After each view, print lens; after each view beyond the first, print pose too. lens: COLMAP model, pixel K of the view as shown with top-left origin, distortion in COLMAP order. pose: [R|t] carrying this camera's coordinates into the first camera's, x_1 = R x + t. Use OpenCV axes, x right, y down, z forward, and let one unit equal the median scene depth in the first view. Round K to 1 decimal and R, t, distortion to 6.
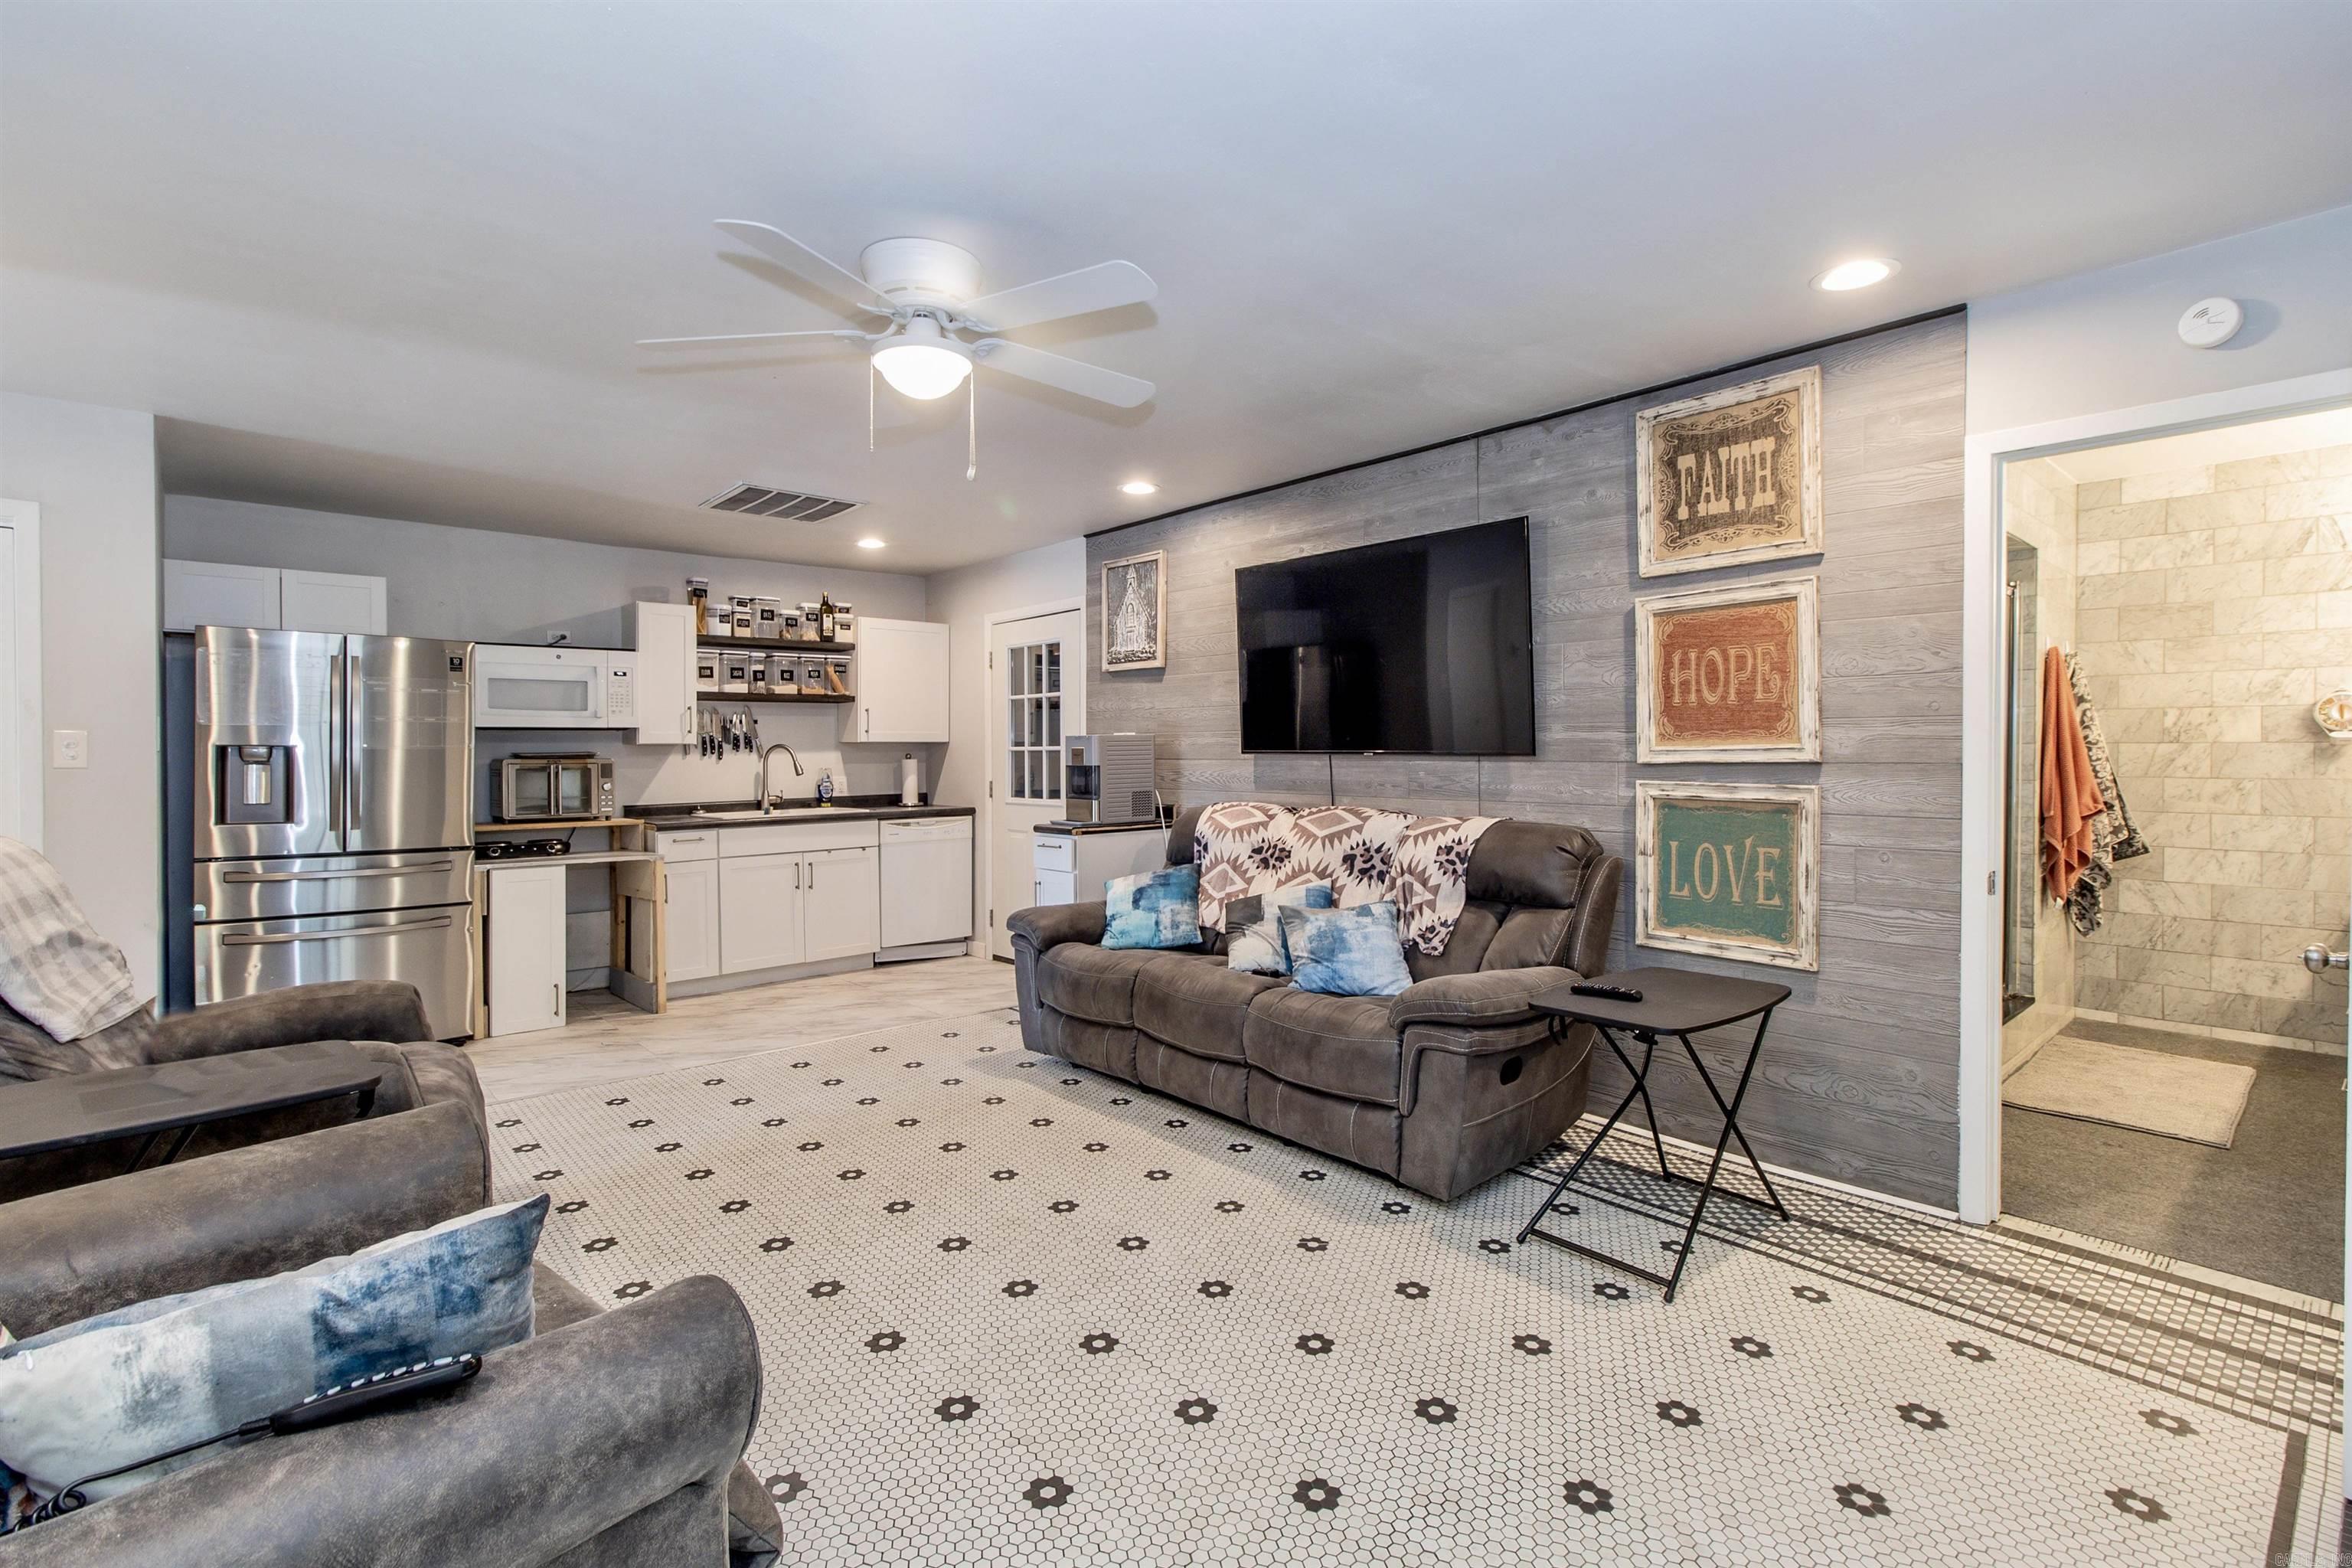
lens RADIAL K [[1083.7, 0, 1142.2], [0, 1083.7, 725.4], [0, 0, 1]] dist [-0.002474, -0.000338]
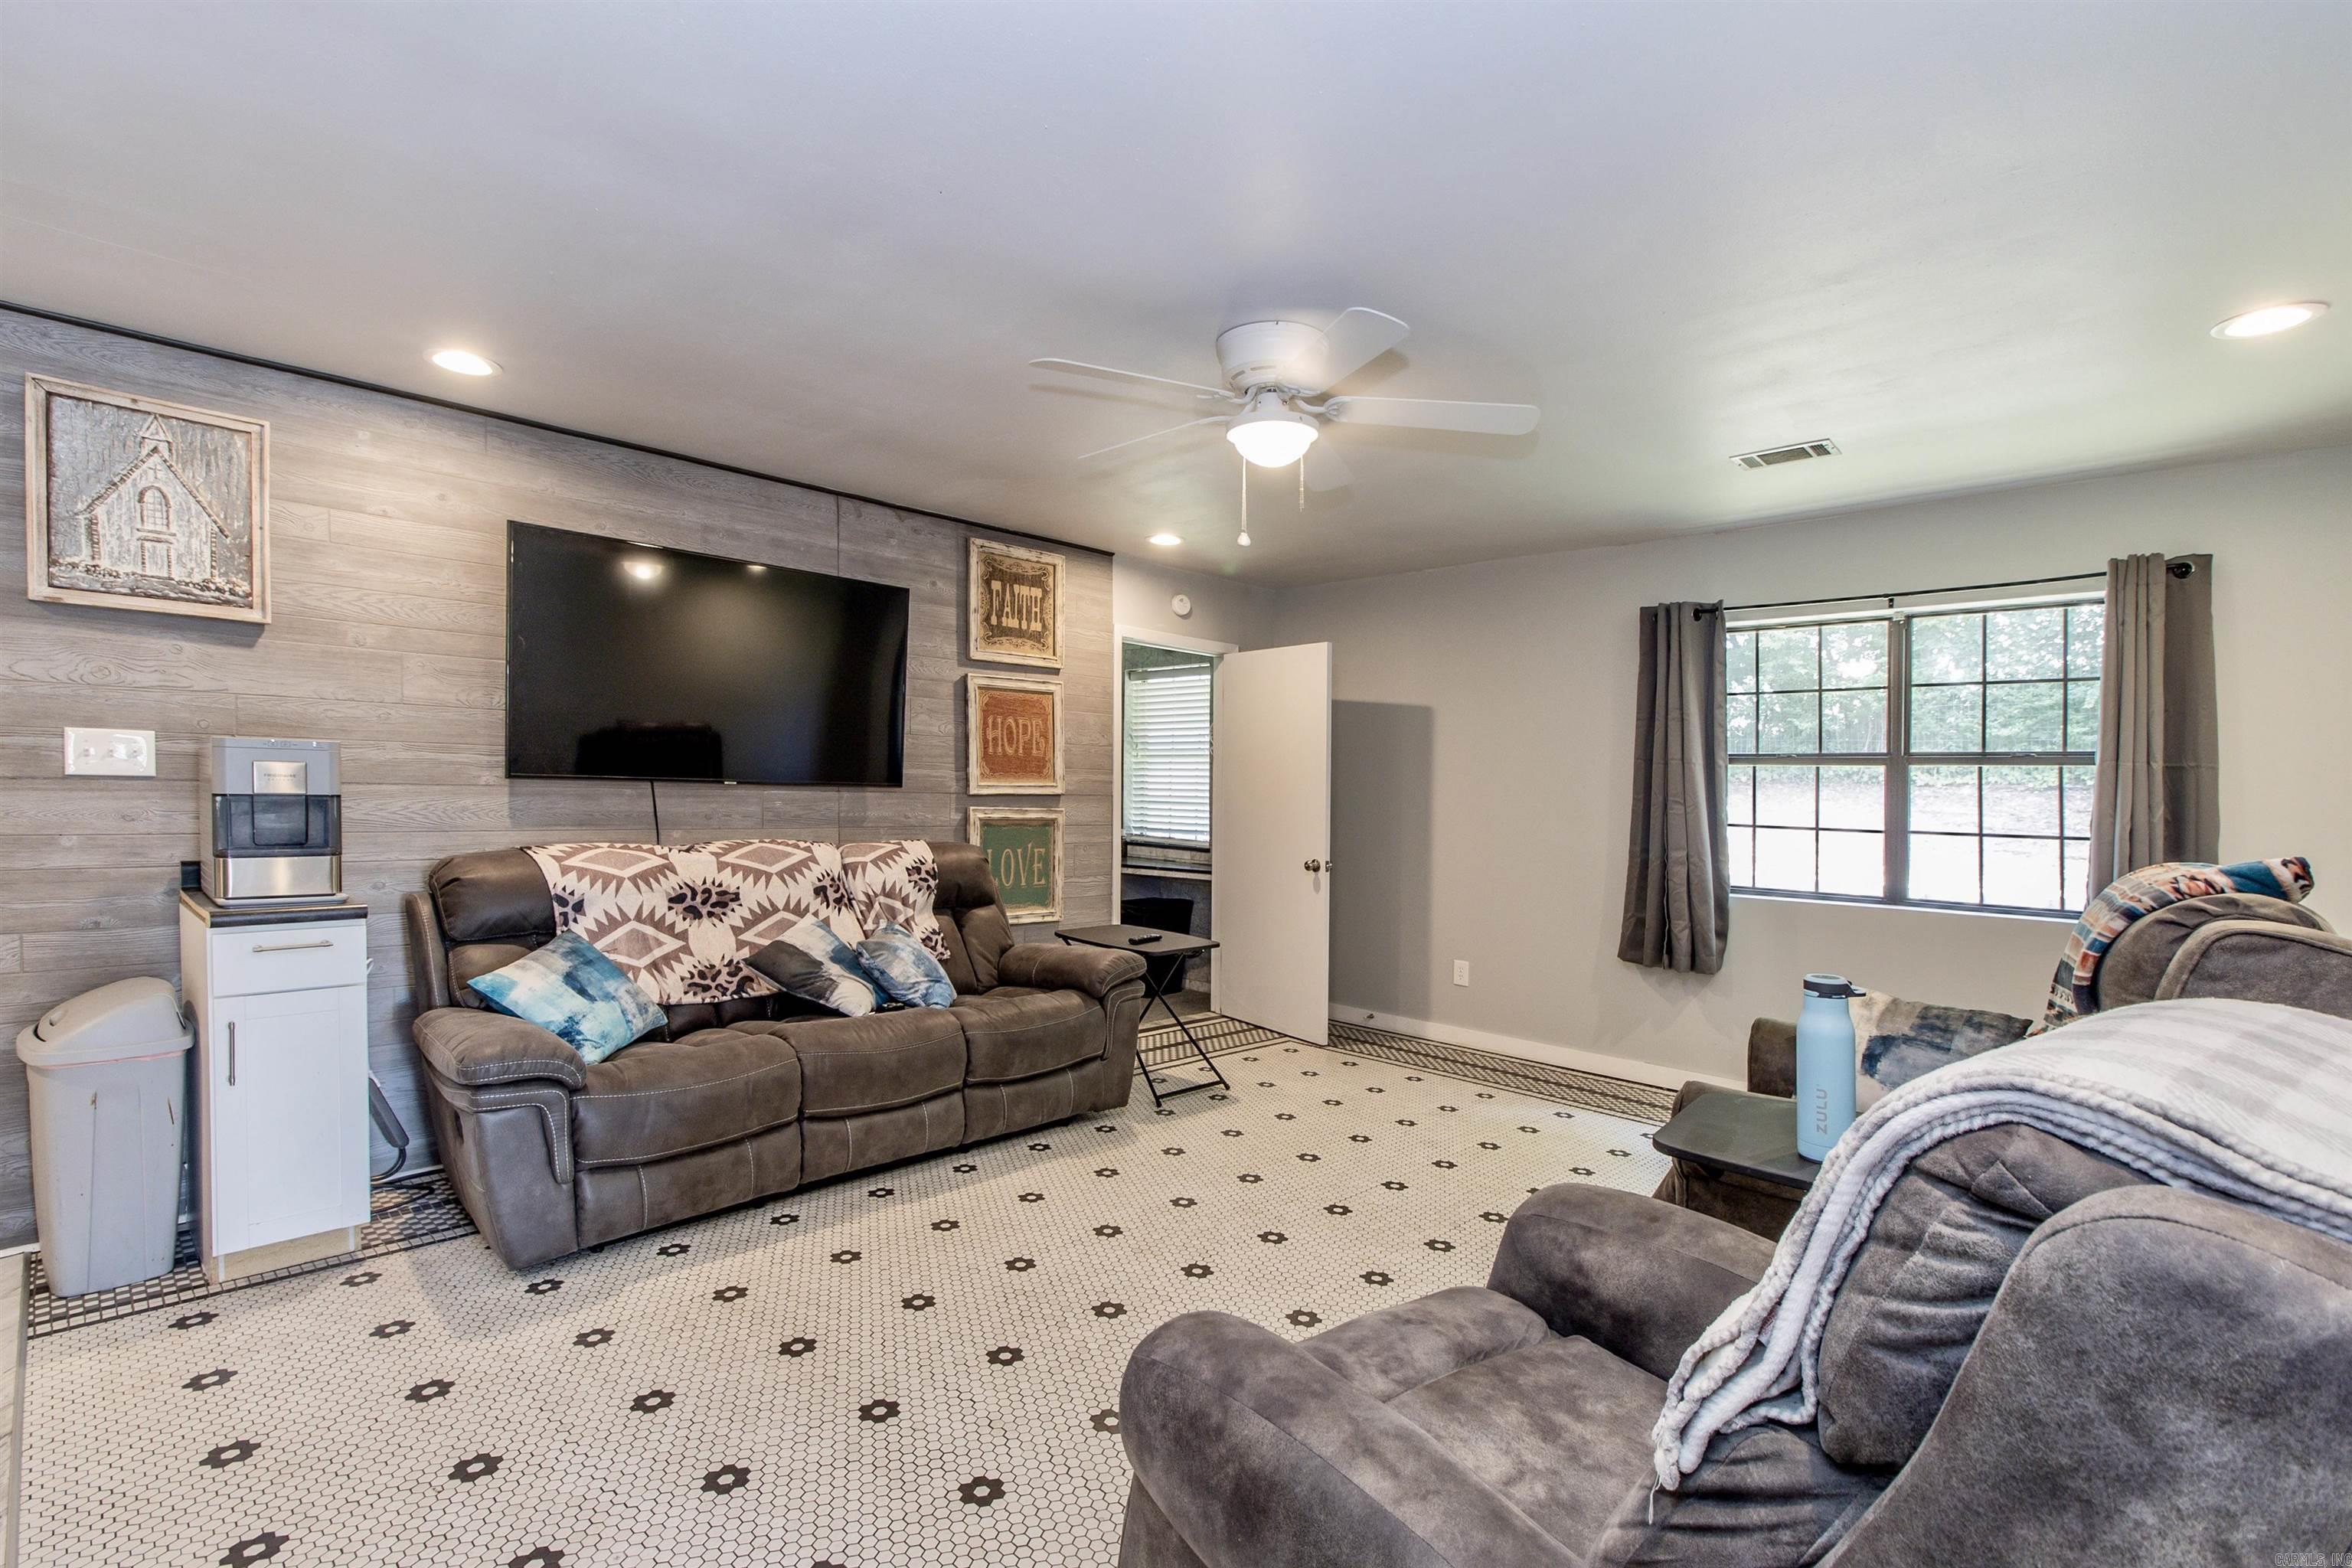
lens RADIAL K [[1095.1, 0, 1163.5], [0, 1095.1, 734.9], [0, 0, 1]] dist [0.000133, 0.000114]
pose [[-0.094604, 0.048035, 0.994355, -1.040913], [-0.048740, 0.997414, -0.052820, 0.023288], [-0.994321, -0.053462, -0.092018, 0.977666]]
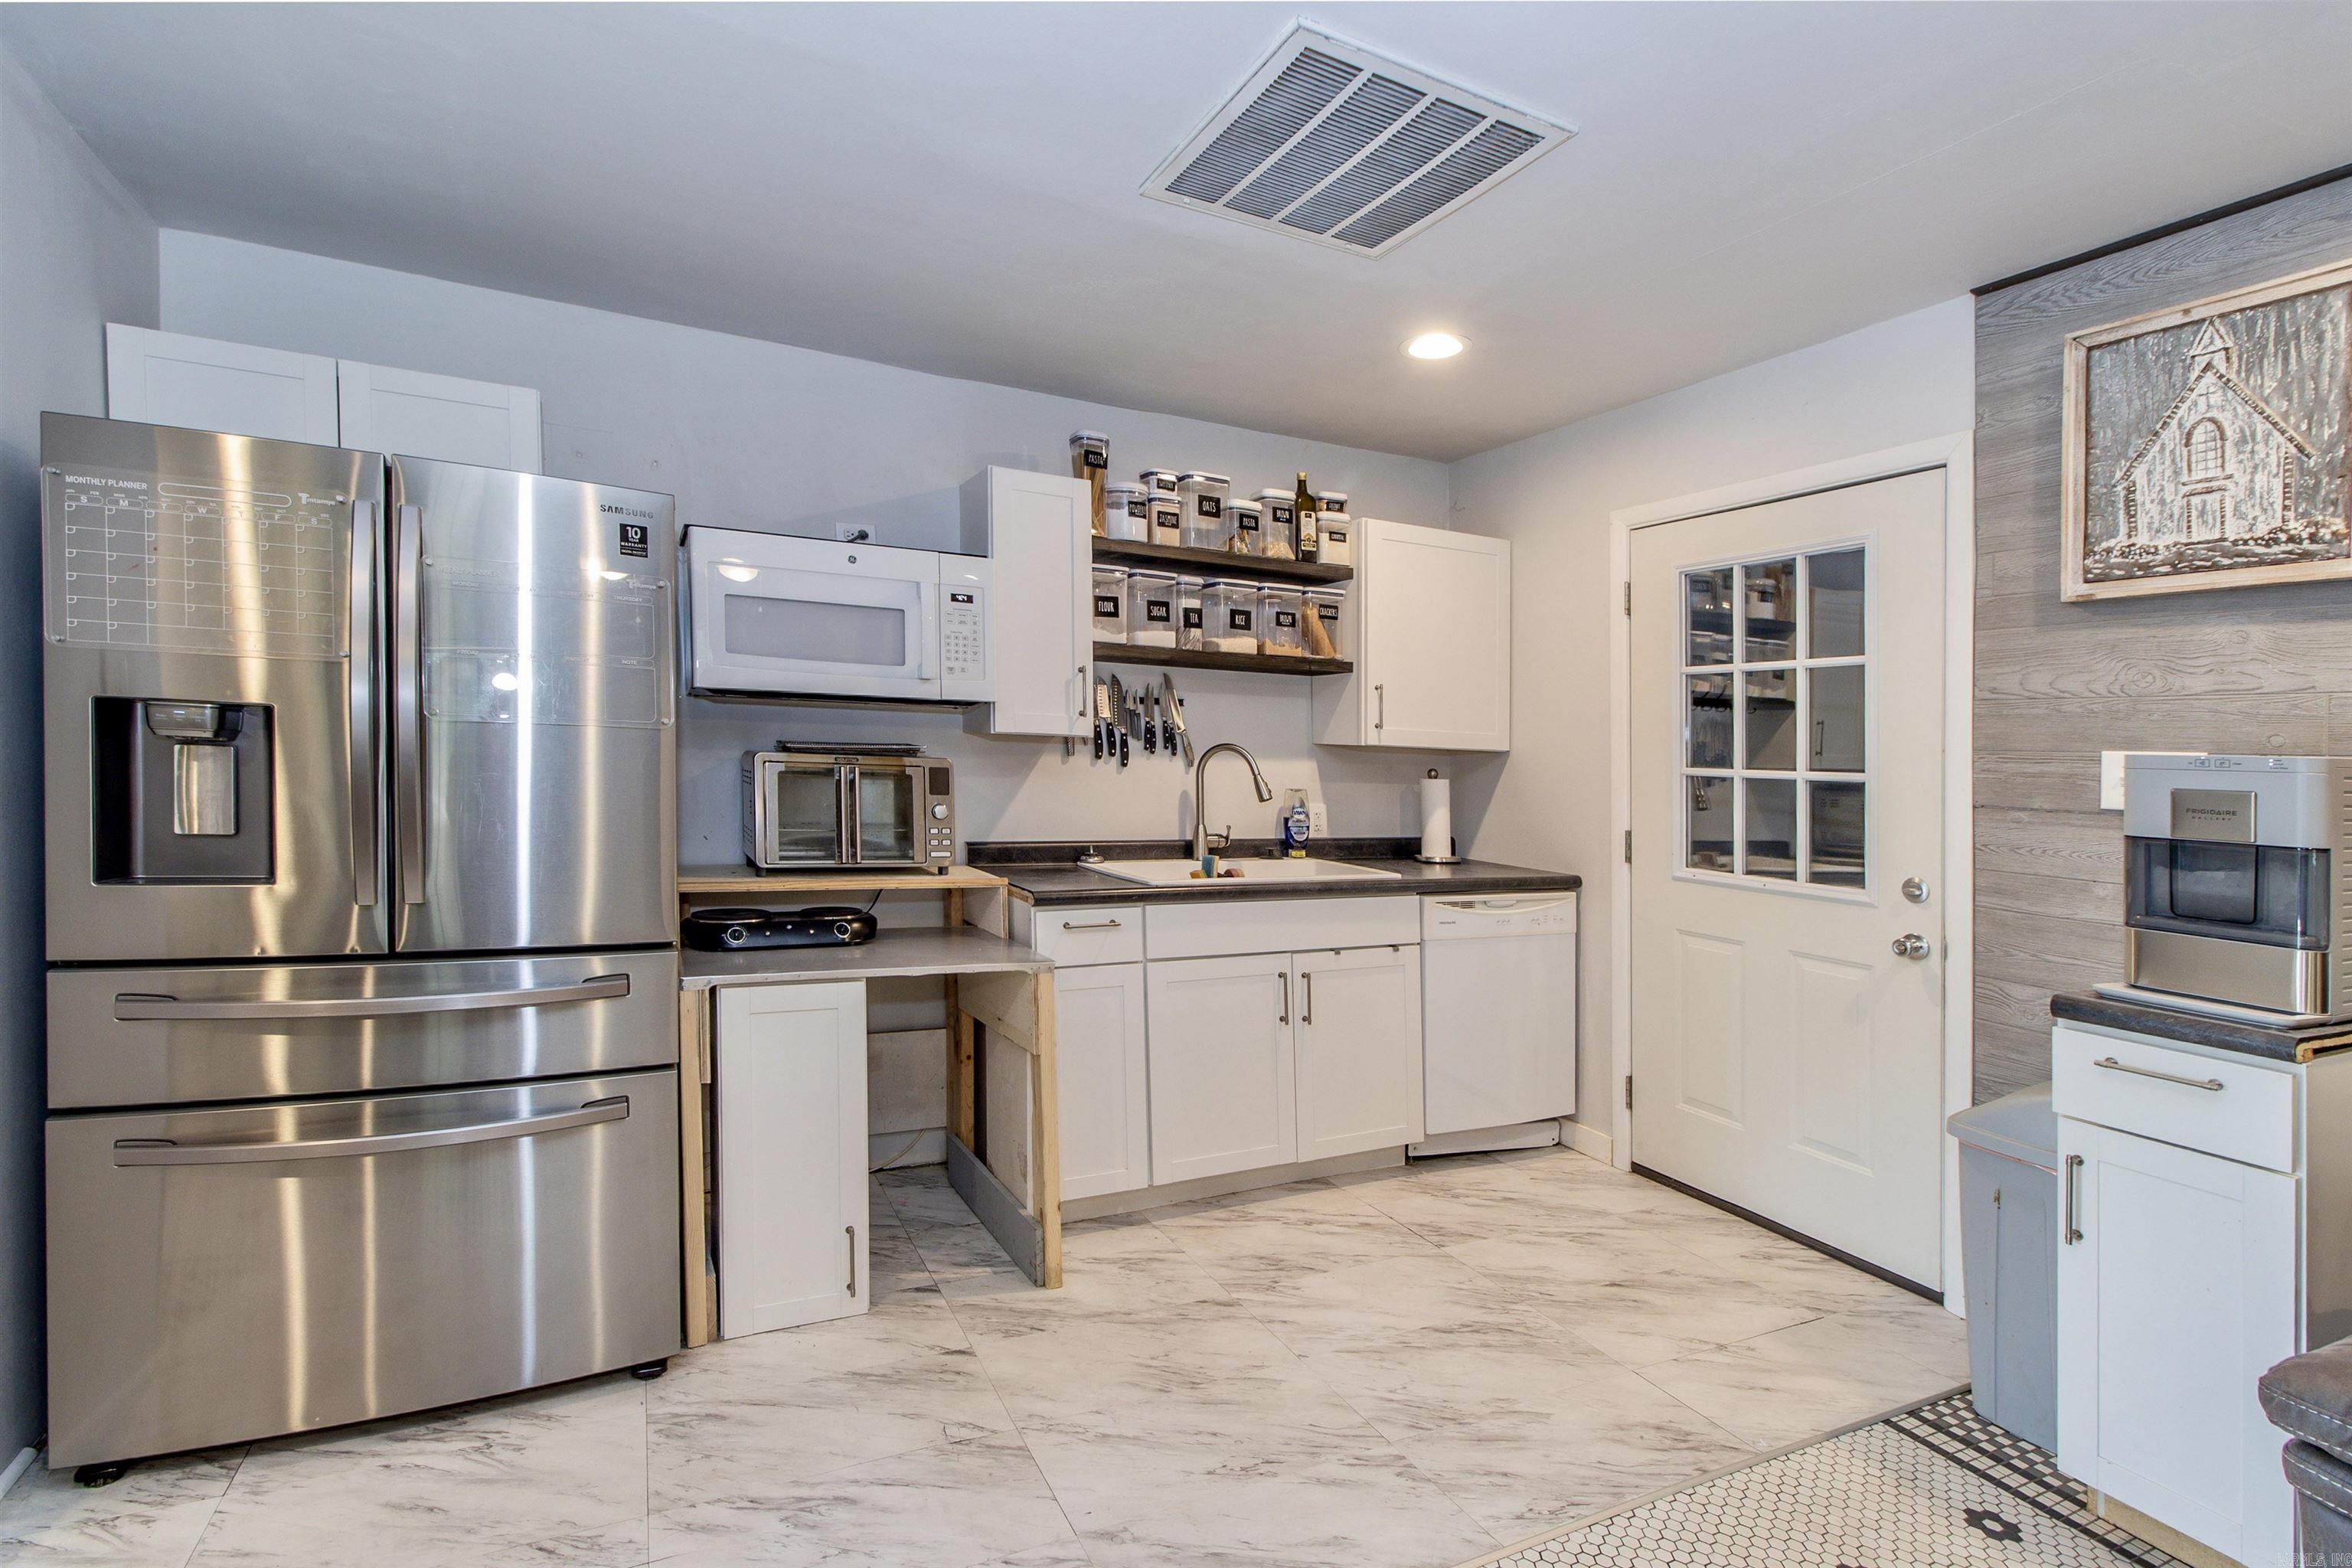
lens RADIAL K [[1086.4, 0, 1172.6], [0, 1086.4, 827.5], [0, 0, 1]] dist [0.002406, 0.000765]
pose [[0.974322, 0.057841, -0.217605, -0.492954], [-0.038584, 0.995036, 0.091731, 0.021506], [0.221831, -0.080980, 0.971717, 0.932412]]
